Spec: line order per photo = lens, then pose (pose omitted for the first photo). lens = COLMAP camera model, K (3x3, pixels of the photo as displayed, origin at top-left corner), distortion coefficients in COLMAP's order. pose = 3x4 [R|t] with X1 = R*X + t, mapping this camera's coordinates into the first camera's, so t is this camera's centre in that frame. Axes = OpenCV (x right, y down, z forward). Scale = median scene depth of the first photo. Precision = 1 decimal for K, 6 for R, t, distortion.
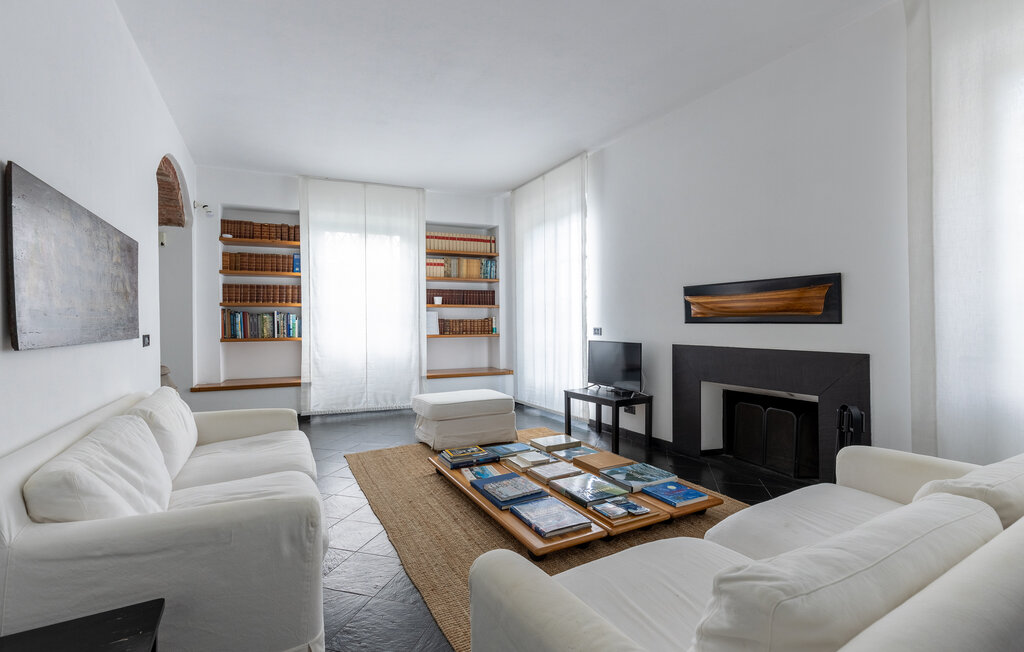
lens RADIAL K [[474.5, 0, 508.3], [0, 474.5, 323.1], [0, 0, 1]] dist [-0.000022, 0.000067]
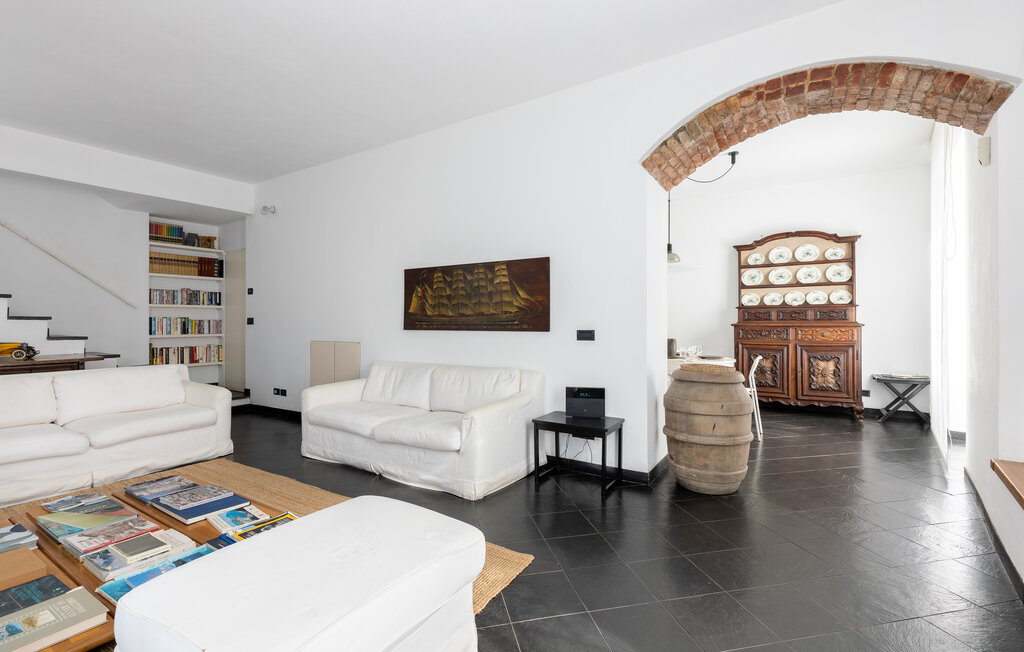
lens RADIAL K [[474.5, 0, 508.3], [0, 474.5, 323.1], [0, 0, 1]] dist [-0.000022, 0.000067]
pose [[-0.873482, 0.009293, -0.486768, -0.065039], [0.009526, 0.999953, 0.001996, -0.000299], [0.486763, -0.002893, -0.873529, 1.789629]]
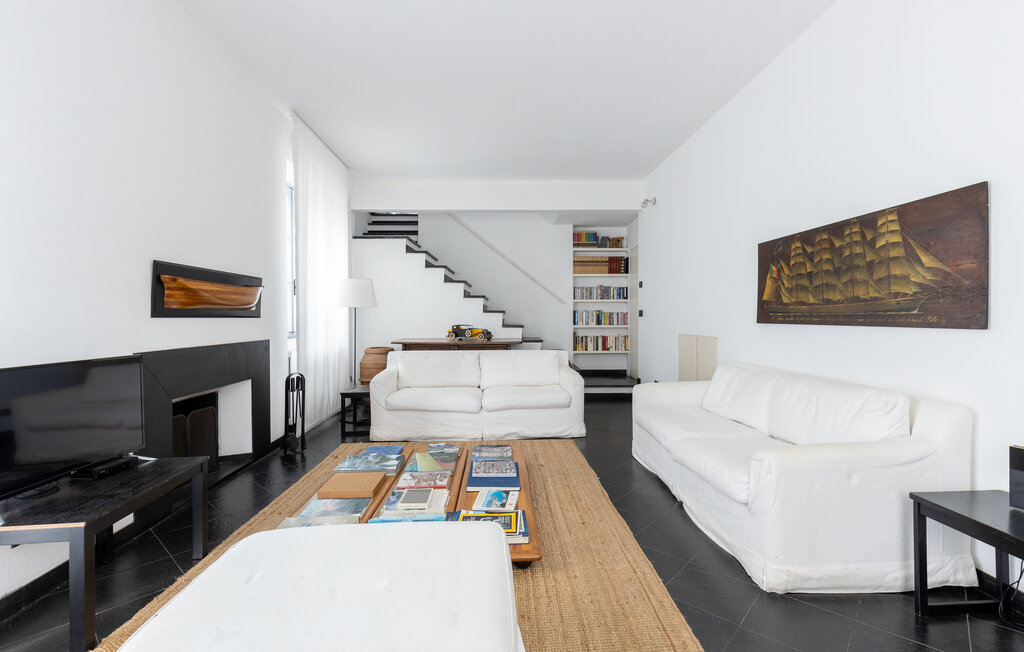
lens RADIAL K [[463.6, 0, 515.5], [0, 463.6, 321.0], [0, 0, 1]] dist [0.001406, 0.000160]
pose [[-0.907071, 0.003716, 0.420962, -0.398605], [0.005582, 0.999979, 0.003200, 0.007700], [-0.420941, 0.005253, -0.907073, 1.609074]]
